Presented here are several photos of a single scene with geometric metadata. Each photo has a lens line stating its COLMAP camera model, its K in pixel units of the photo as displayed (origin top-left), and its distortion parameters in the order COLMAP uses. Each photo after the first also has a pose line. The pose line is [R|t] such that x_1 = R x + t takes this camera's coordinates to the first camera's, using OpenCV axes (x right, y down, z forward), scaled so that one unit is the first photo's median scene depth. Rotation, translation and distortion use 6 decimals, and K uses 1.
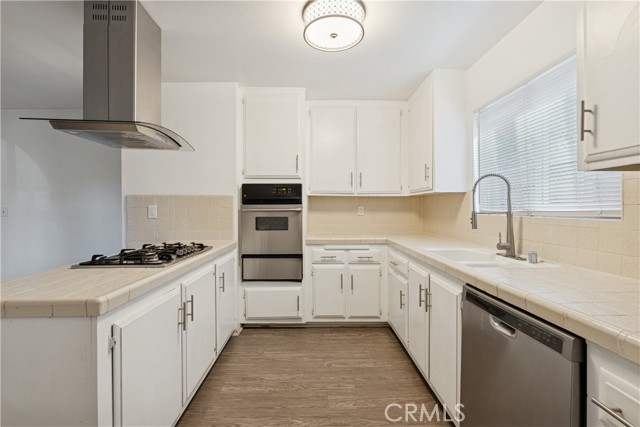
lens RADIAL K [[296.6, 0, 318.0], [0, 296.6, 211.1], [0, 0, 1]] dist [-0.011506, 0.002364]
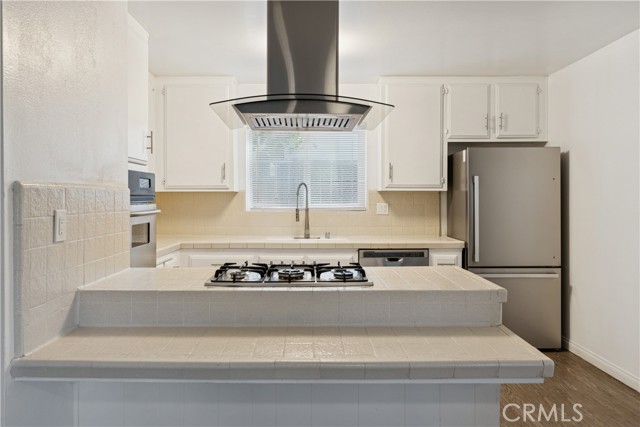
lens RADIAL K [[481.7, 0, 320.9], [0, 481.7, 198.0], [0, 0, 1]] dist [0.001166, -0.000145]
pose [[-0.006729, -0.000303, 0.999977, -1.233008], [0.004985, 0.999988, 0.000337, -0.035602], [-0.999965, 0.004987, -0.006727, 0.635577]]
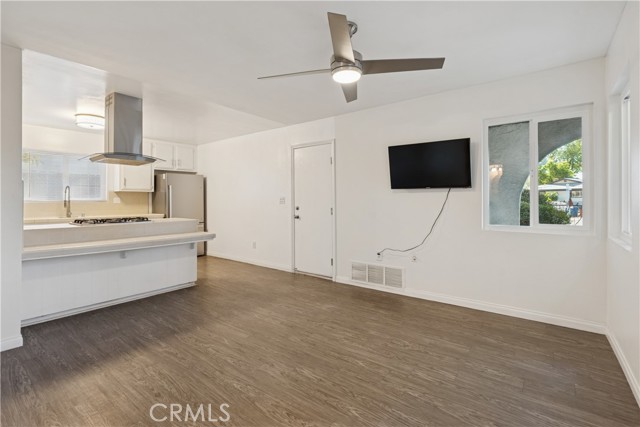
lens RADIAL K [[296.6, 0, 314.3], [0, 296.6, 195.8], [0, 0, 1]] dist [-0.011506, 0.002364]
pose [[-0.775960, 0.014784, 0.630609, -1.875495], [0.008949, 0.999883, -0.012429, 0.008228], [-0.630718, -0.004001, -0.776002, 1.128925]]
